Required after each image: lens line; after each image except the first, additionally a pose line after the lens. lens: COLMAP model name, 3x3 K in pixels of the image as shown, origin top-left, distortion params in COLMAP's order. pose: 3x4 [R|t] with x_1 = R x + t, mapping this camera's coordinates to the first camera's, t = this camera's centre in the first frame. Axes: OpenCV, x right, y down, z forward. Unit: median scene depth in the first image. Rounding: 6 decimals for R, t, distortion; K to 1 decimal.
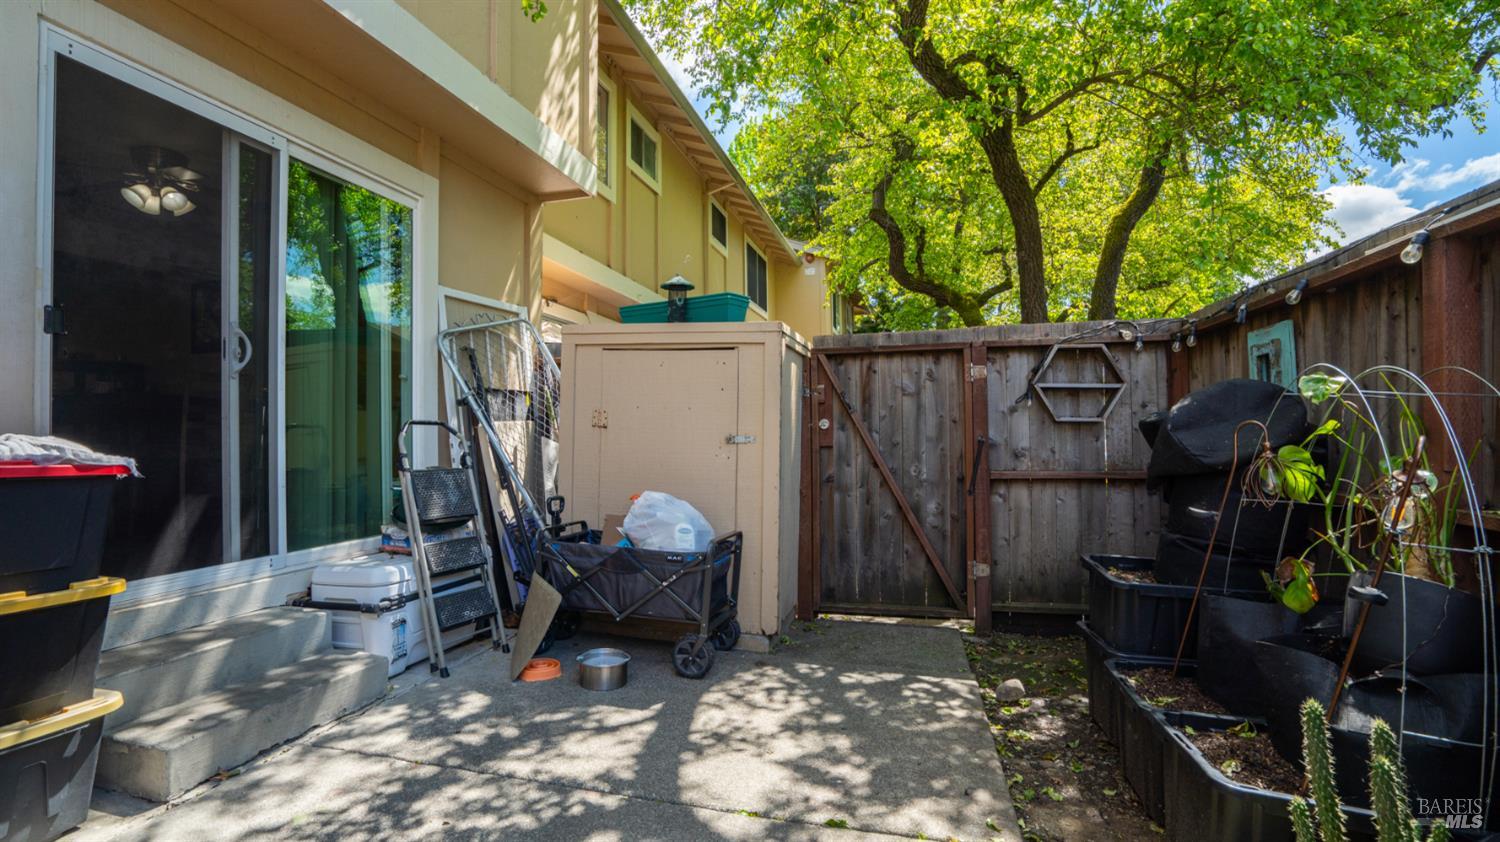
lens RADIAL K [[684.1, 0, 750.3], [0, 684.1, 428.8], [0, 0, 1]] dist [-0.069950, 0.024719]
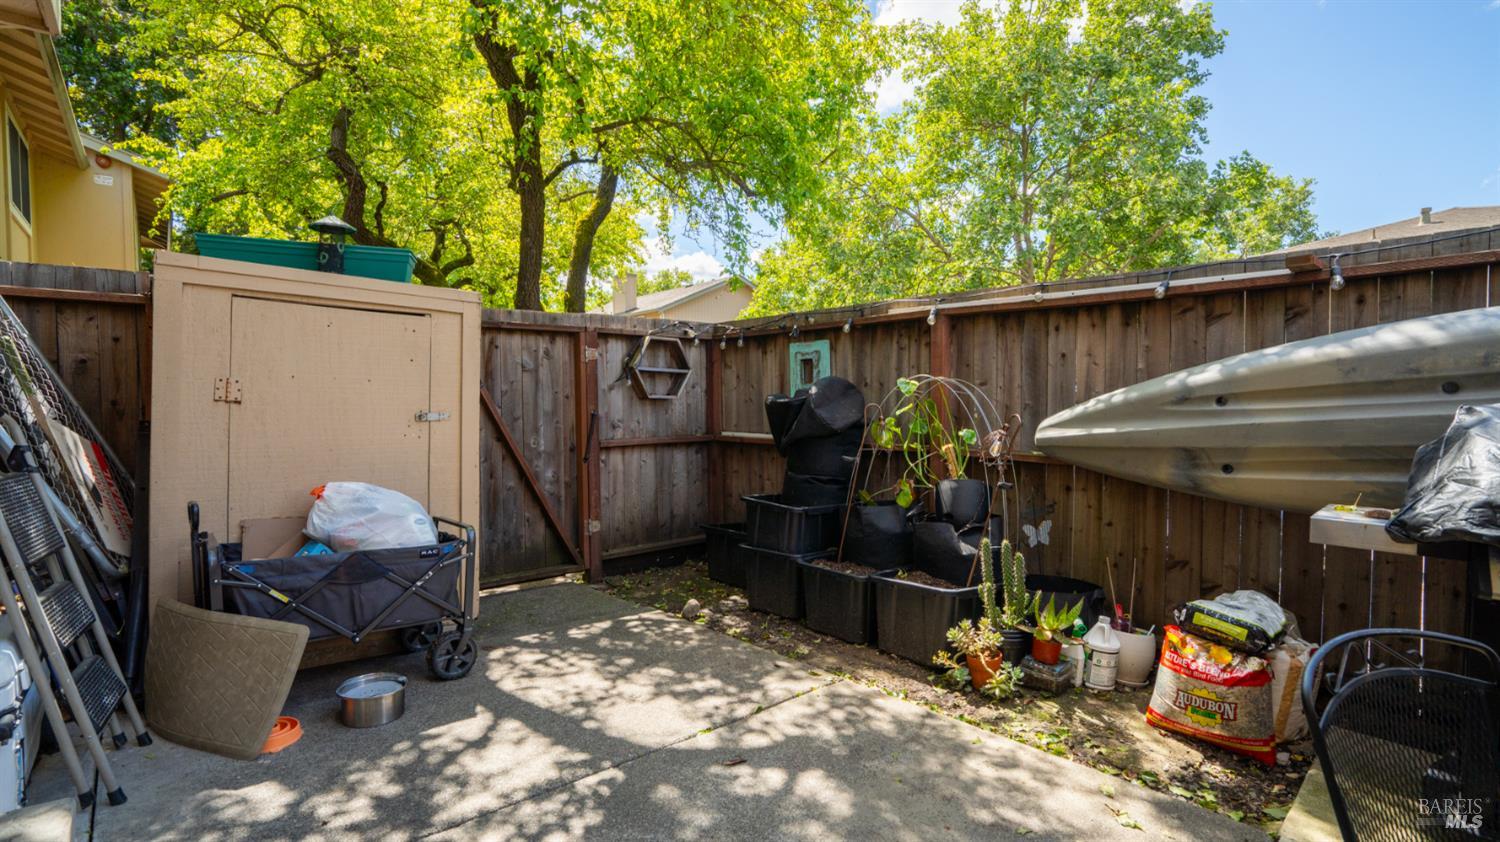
lens RADIAL K [[684.1, 0, 750.3], [0, 684.1, 428.8], [0, 0, 1]] dist [-0.069950, 0.024719]
pose [[0.563791, -0.028713, 0.825418, -0.632674], [-0.010351, 0.999071, 0.041824, -0.012220], [-0.825852, -0.032124, 0.562971, 0.180025]]
